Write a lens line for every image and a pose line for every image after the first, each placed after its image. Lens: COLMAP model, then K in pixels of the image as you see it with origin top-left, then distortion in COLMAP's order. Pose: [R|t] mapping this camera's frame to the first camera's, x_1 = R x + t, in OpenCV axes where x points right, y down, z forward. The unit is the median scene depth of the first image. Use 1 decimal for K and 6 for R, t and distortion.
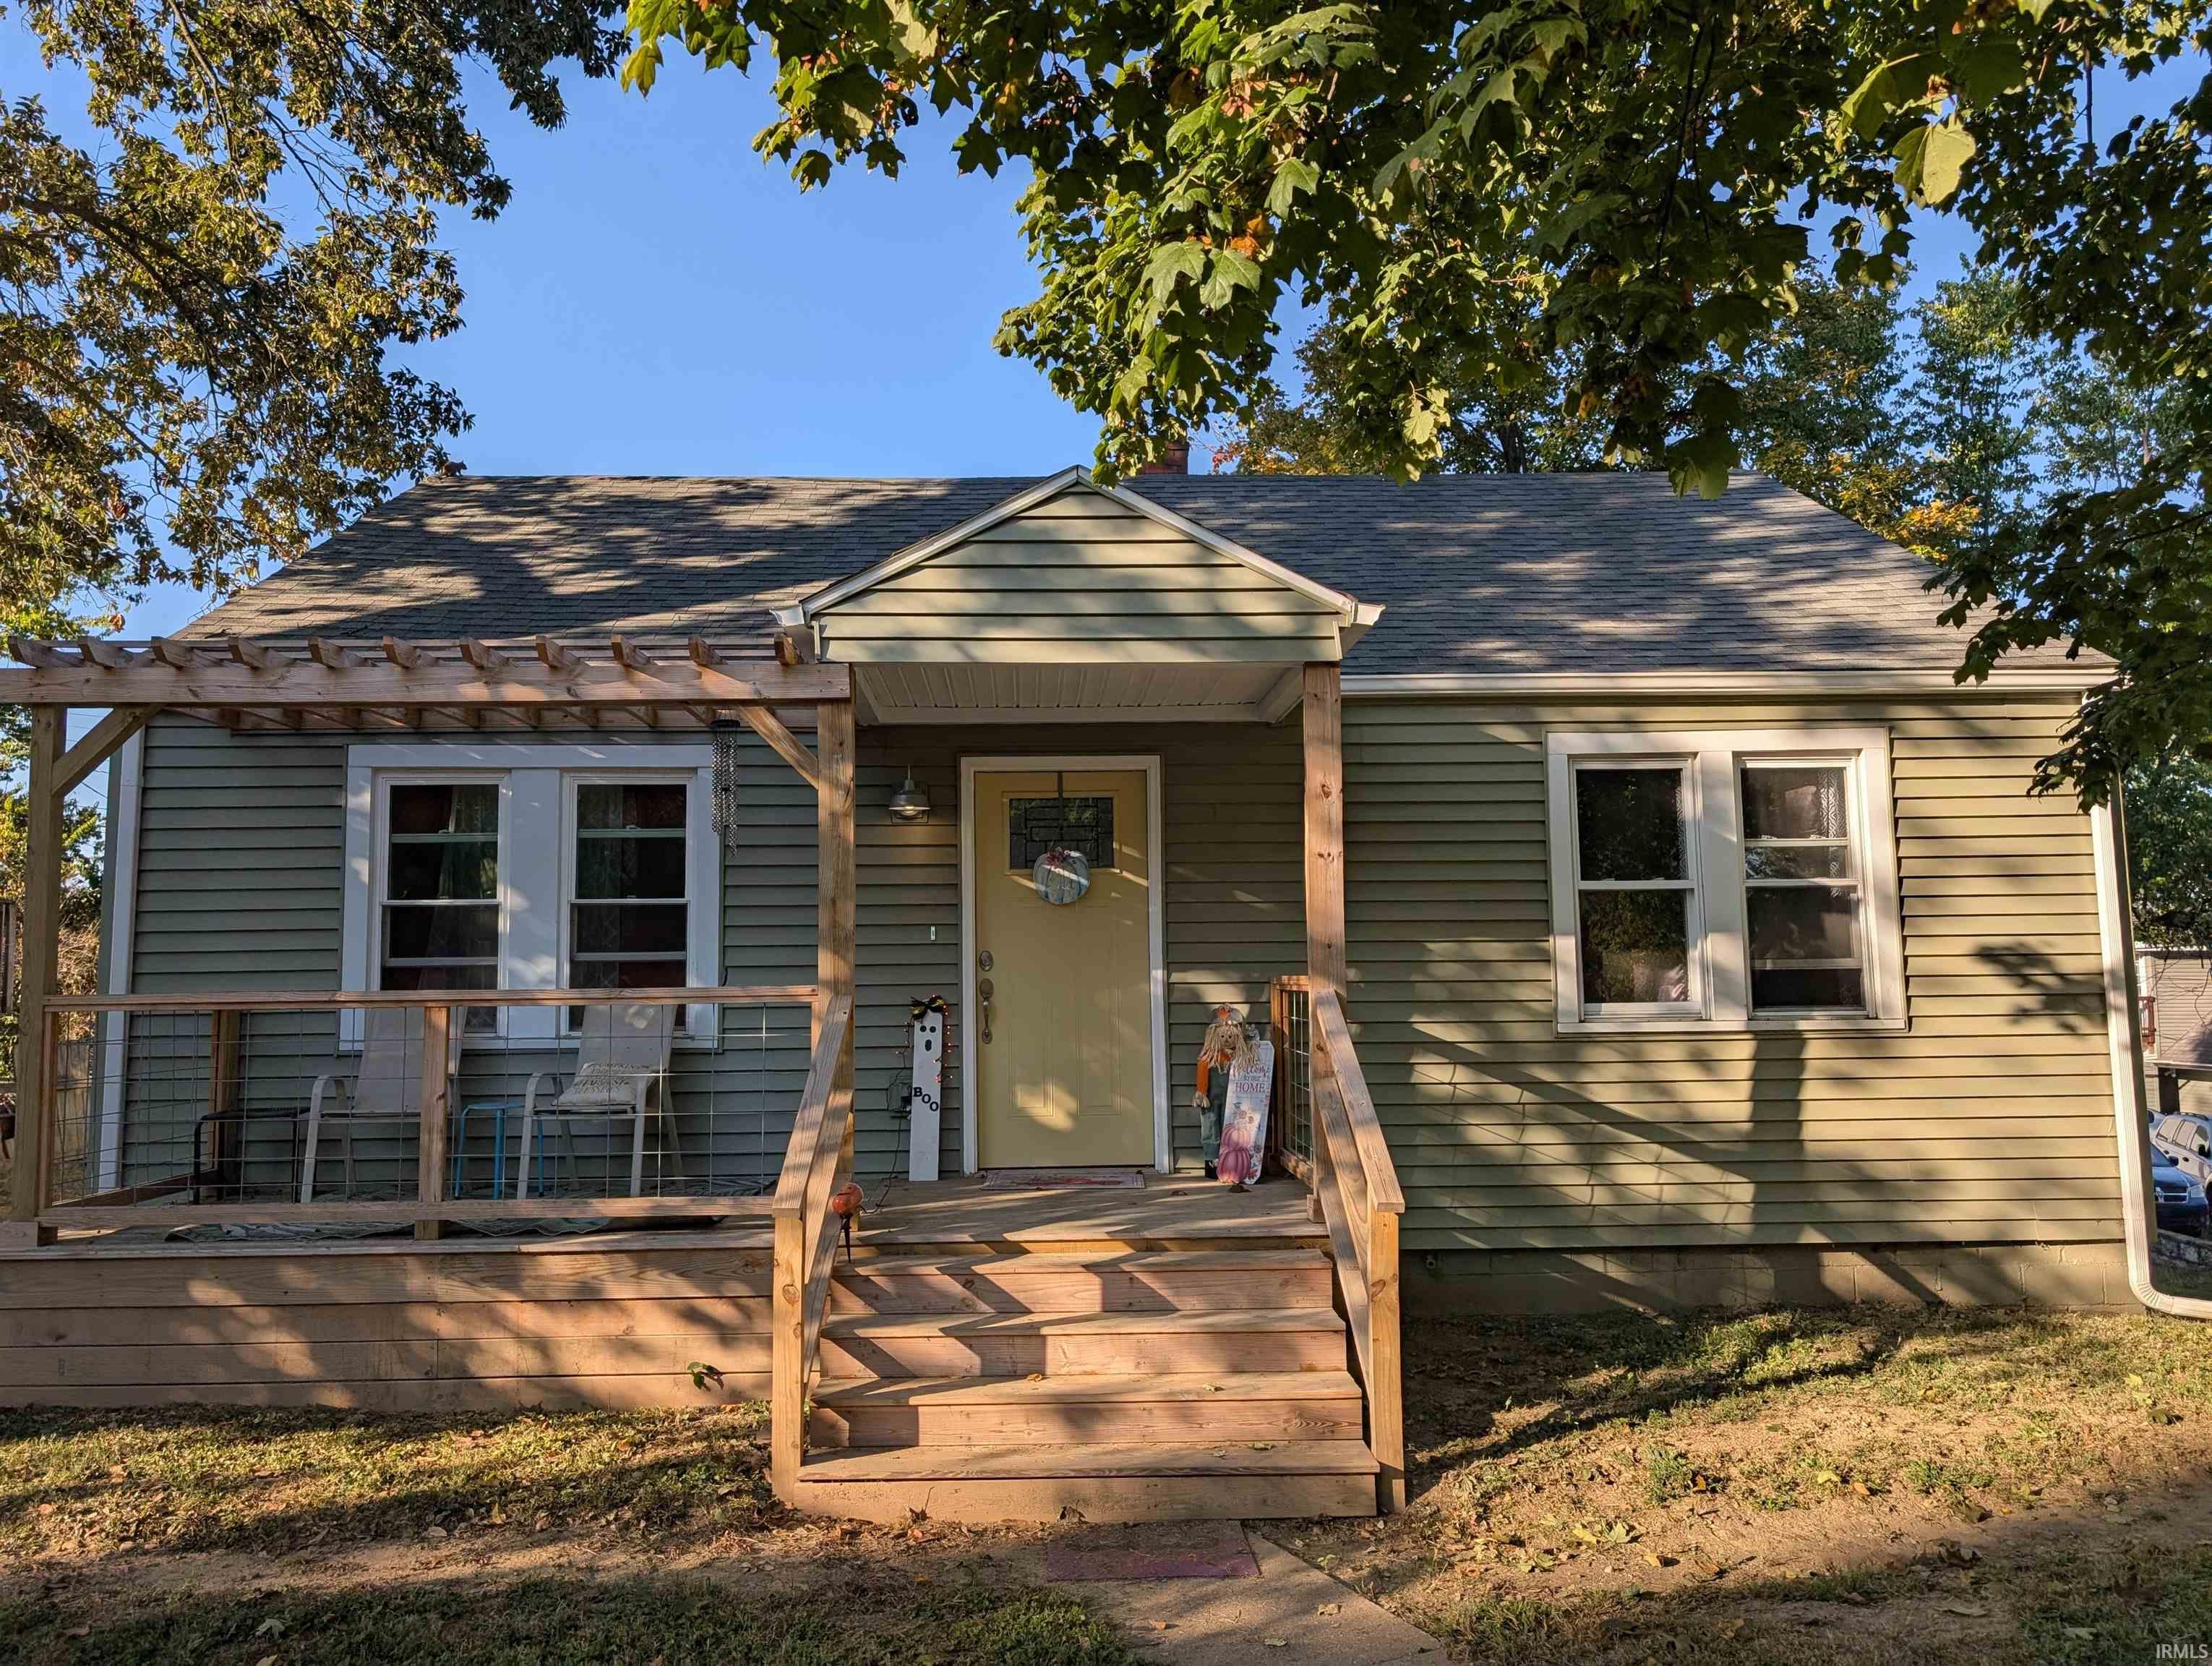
lens RADIAL K [[1547.5, 0, 1107.0], [0, 1547.5, 820.5], [0, 0, 1]] dist [0.017224, -0.011707]
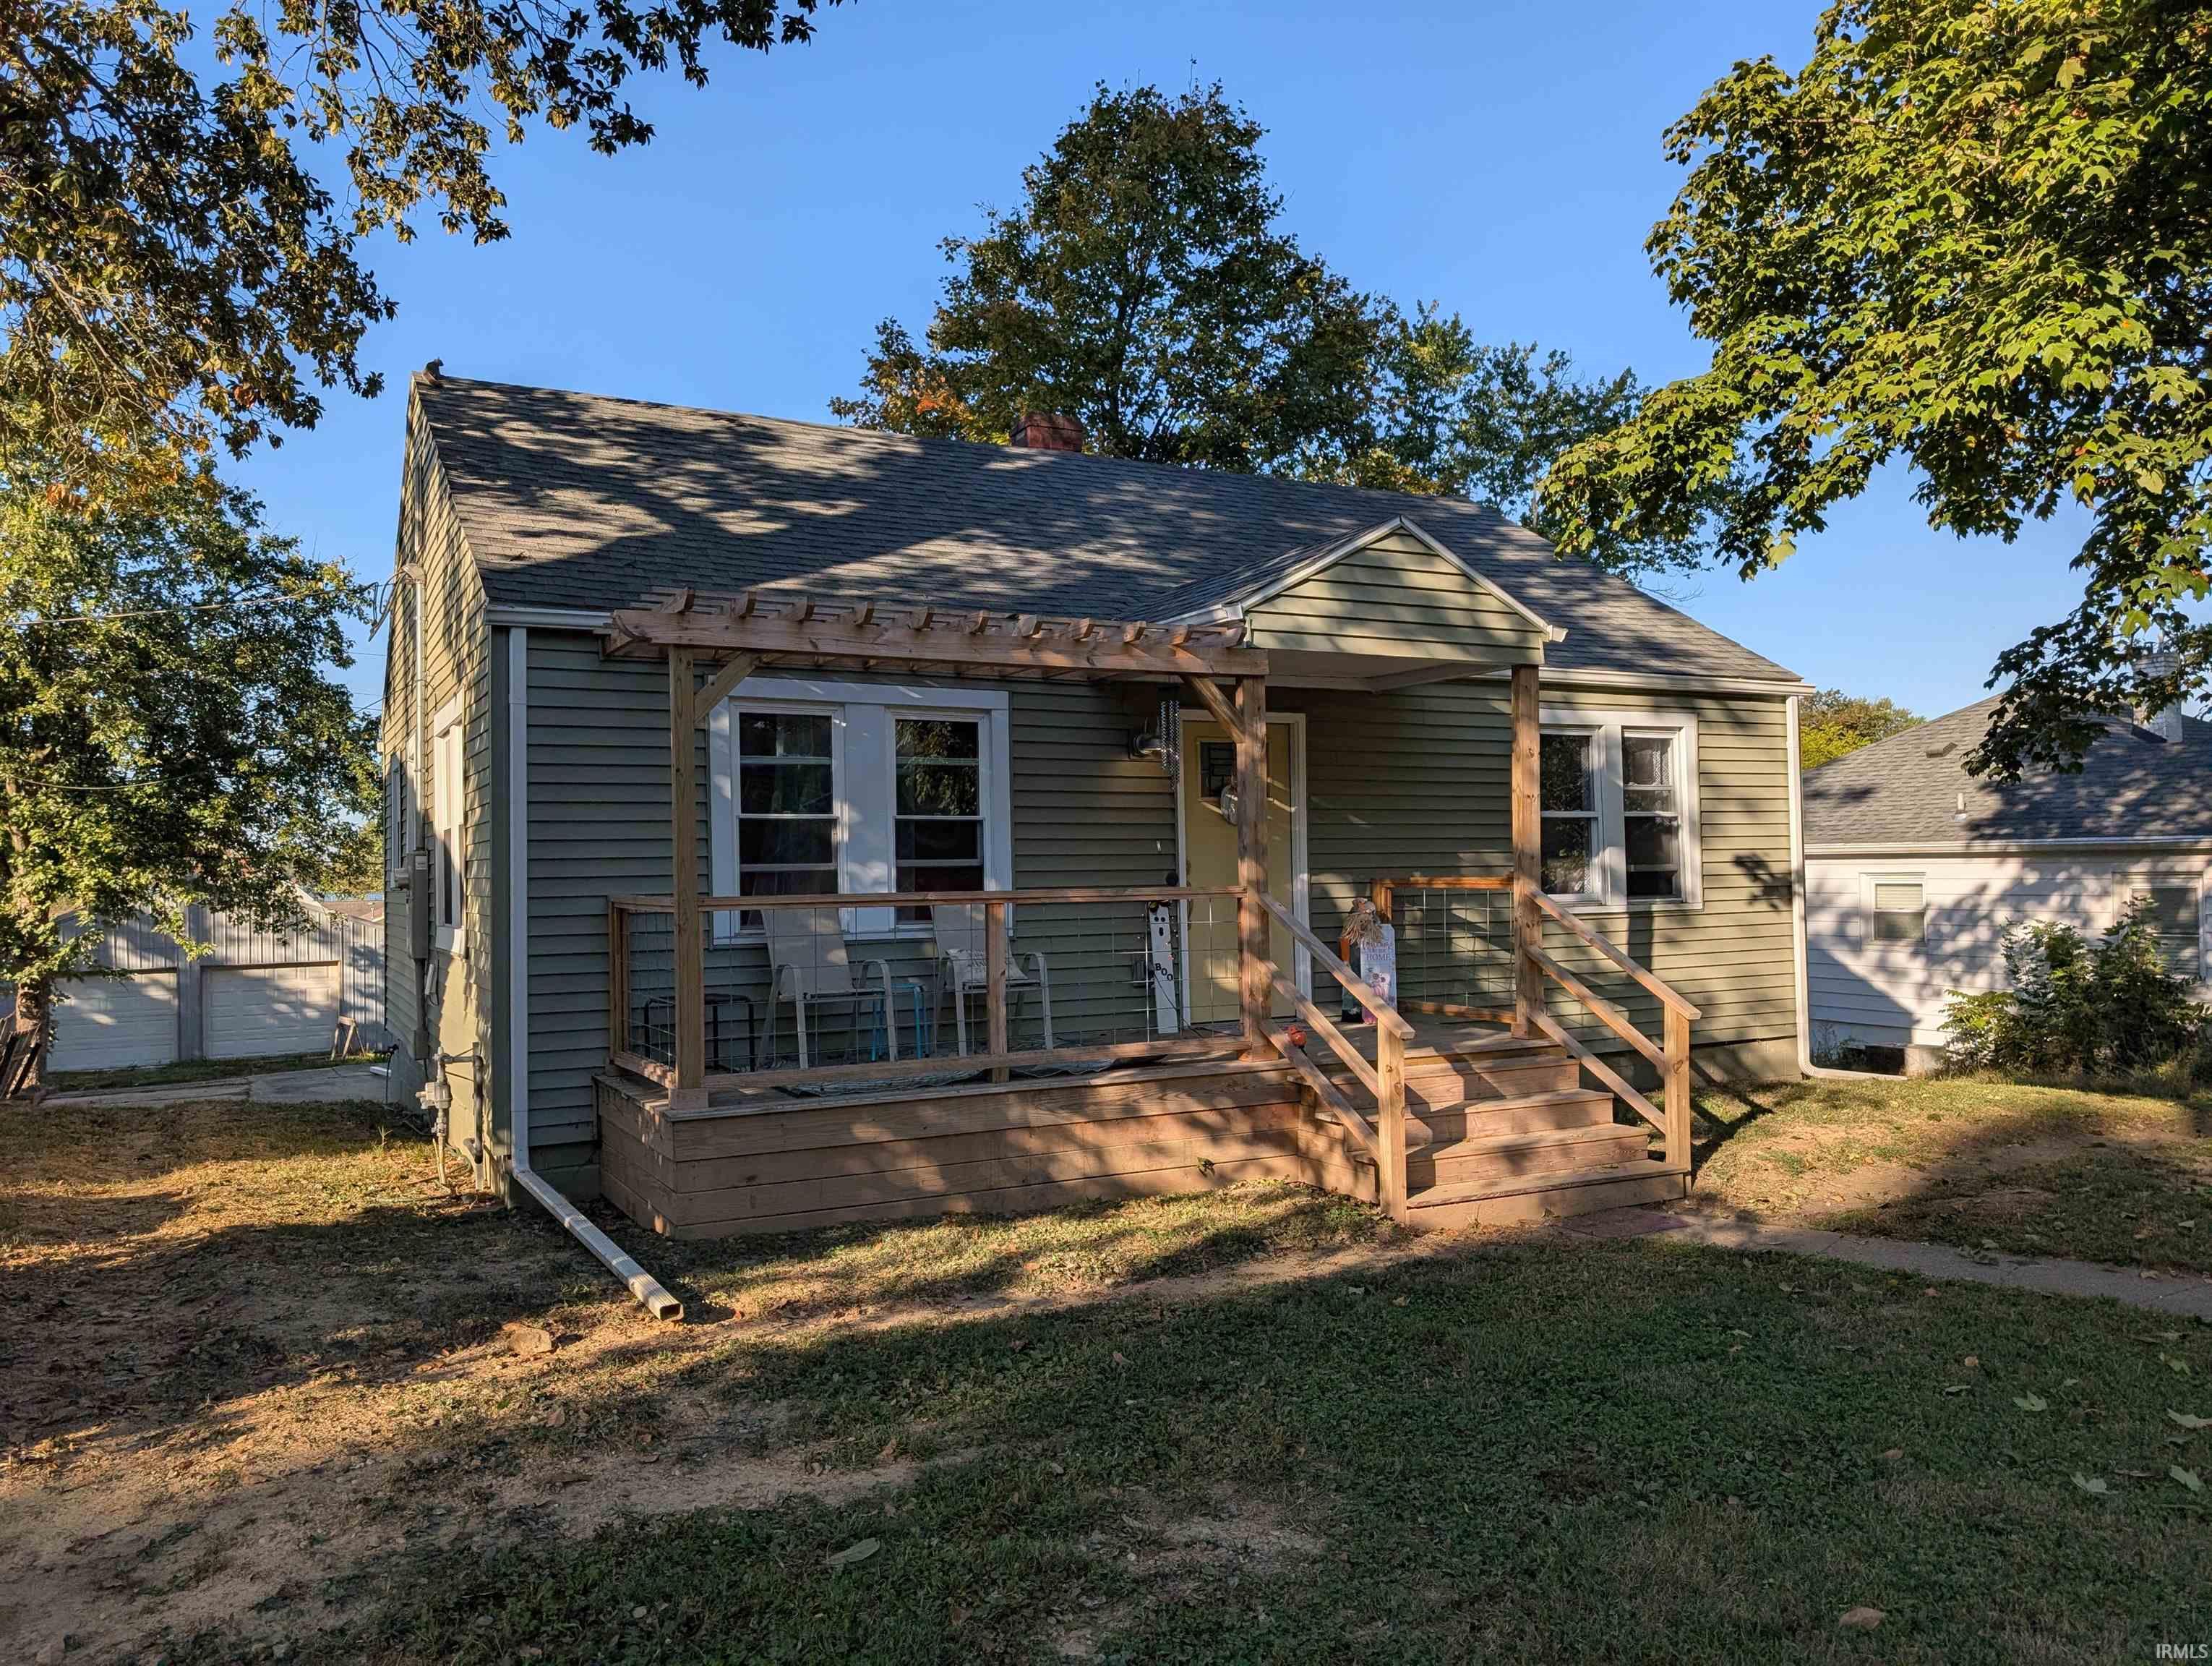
lens RADIAL K [[1547.5, 0, 1103.7], [0, 1547.5, 843.3], [0, 0, 1]] dist [0.017224, -0.011707]
pose [[0.902506, 0.004612, 0.430654, -0.708871], [-0.036900, 0.997094, 0.066652, -0.013013], [-0.429095, -0.076045, 0.900053, -0.138437]]
